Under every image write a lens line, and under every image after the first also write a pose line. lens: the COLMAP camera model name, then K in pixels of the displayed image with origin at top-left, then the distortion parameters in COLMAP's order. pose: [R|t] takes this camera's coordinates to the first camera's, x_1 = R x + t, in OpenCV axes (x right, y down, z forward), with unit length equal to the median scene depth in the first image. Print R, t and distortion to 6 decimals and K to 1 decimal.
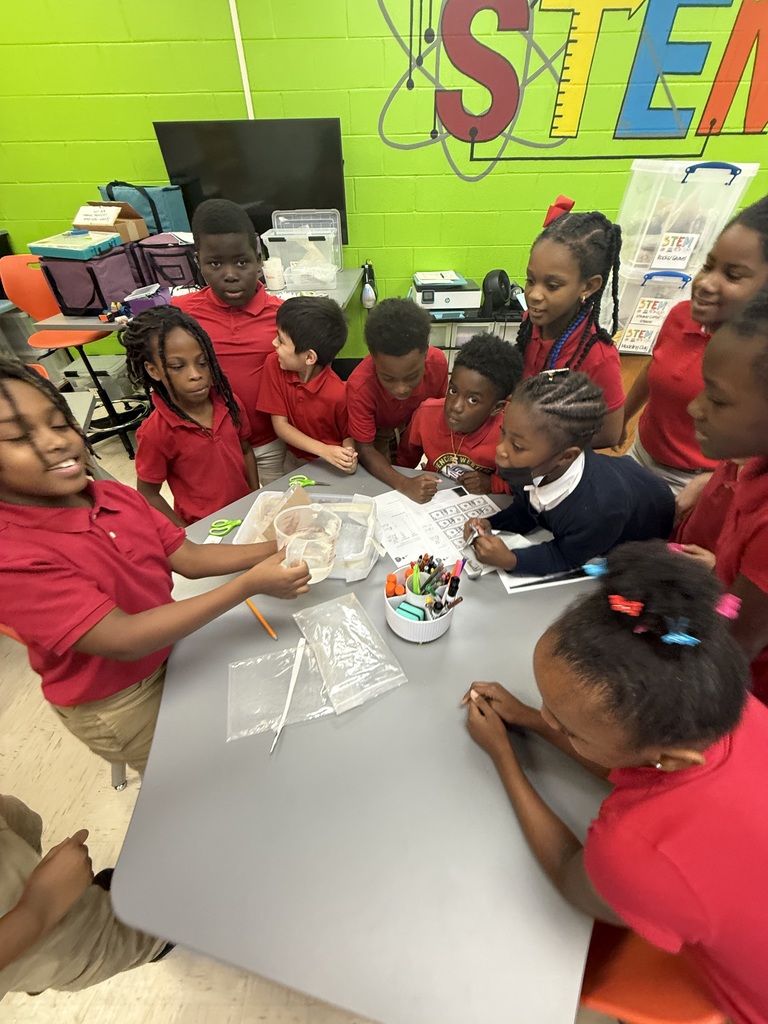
lens RADIAL K [[407.5, 0, 383.7], [0, 407.5, 509.5], [0, 0, 1]] dist [-0.001313, 0.000509]
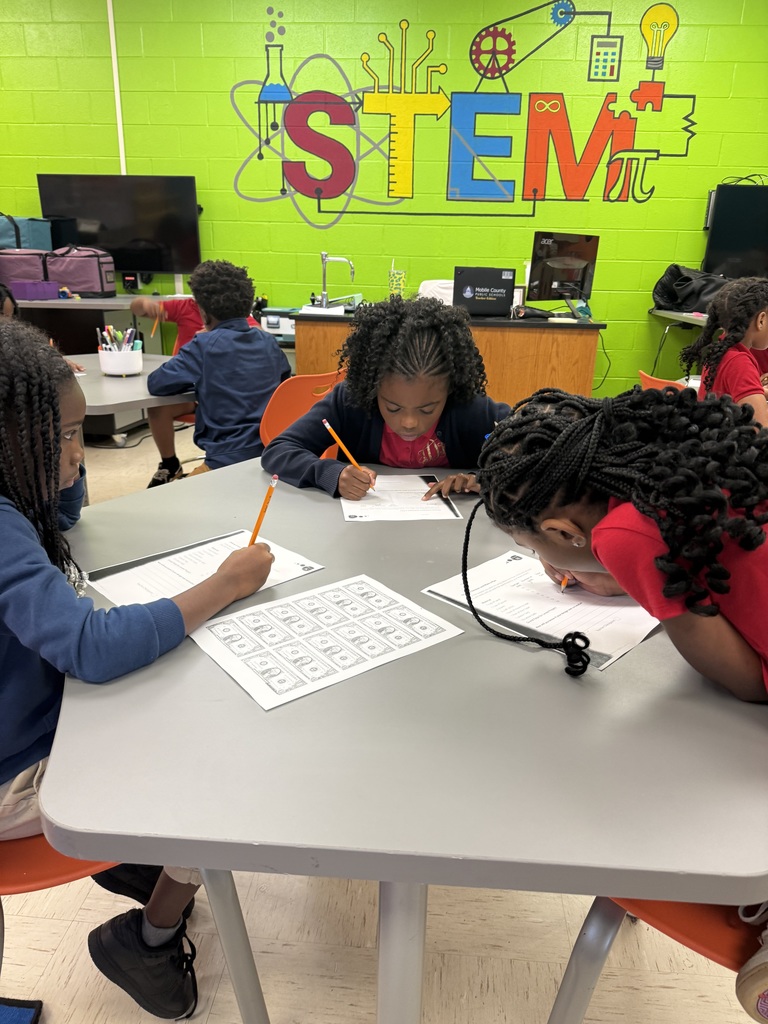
lens RADIAL K [[737.2, 0, 391.4], [0, 737.2, 502.2], [0, 0, 1]] dist [0.017605, -0.019692]
pose [[0.996225, 0.058592, -0.064052, 0.628132], [-0.077889, 0.929099, -0.361536, 0.604545], [0.038327, 0.365161, 0.930155, -0.587115]]
